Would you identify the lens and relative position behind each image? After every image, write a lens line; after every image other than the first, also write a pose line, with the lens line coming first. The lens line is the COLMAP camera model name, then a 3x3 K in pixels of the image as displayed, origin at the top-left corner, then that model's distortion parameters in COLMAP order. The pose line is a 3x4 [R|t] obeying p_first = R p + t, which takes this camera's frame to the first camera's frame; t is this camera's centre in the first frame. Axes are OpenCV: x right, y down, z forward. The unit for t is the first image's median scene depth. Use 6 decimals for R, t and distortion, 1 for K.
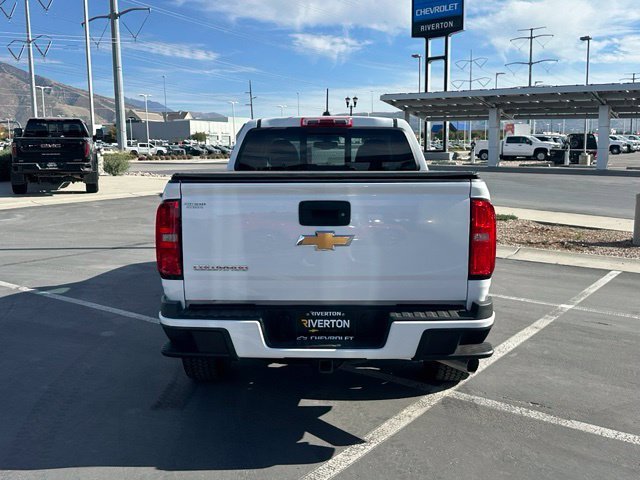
lens RADIAL K [[637.2, 0, 313.6], [0, 637.2, 230.4], [0, 0, 1]] dist [0.171131, -0.341819]
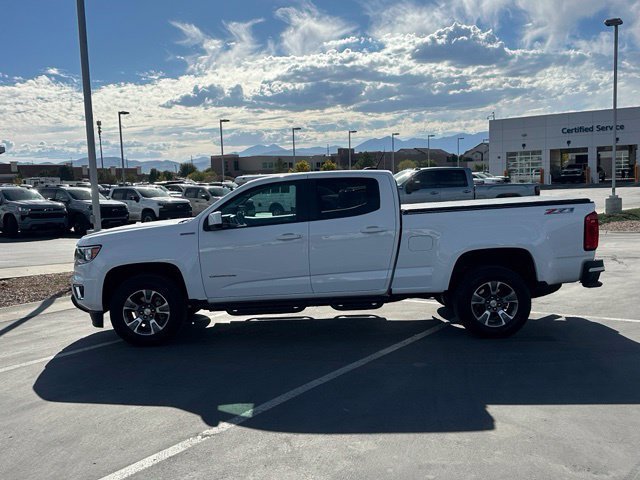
lens RADIAL K [[636.7, 0, 311.1], [0, 636.7, 239.5], [0, 0, 1]] dist [0.163720, -0.319189]
pose [[-0.019527, -0.082353, 0.996412, -1.874821], [0.160169, 0.983473, 0.084423, -0.228298], [-0.986896, 0.161242, -0.006014, 1.576664]]
